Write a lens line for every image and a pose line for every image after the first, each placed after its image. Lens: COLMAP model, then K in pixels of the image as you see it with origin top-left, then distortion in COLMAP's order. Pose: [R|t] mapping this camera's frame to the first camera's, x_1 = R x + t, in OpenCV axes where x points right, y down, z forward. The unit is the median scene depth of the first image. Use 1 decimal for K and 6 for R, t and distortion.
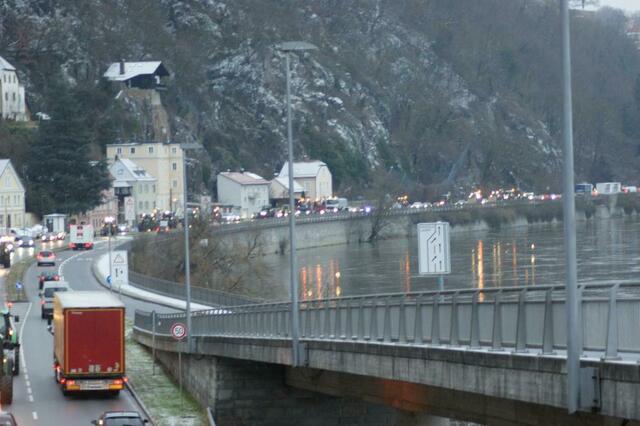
lens RADIAL K [[1588.8, 0, 320.0], [0, 1588.8, 213.0], [0, 0, 1]] dist [0.036894, 0.165340]
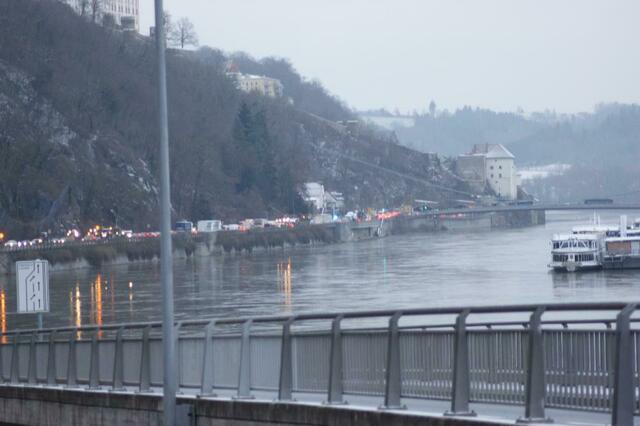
lens RADIAL K [[1588.8, 0, 320.0], [0, 1588.8, 213.0], [0, 0, 1]] dist [0.036894, 0.165340]
pose [[0.990806, 0.001846, 0.135274, 0.115773], [0.000720, 0.999821, -0.018912, -0.004730], [-0.135285, 0.018835, 0.990628, -0.008498]]
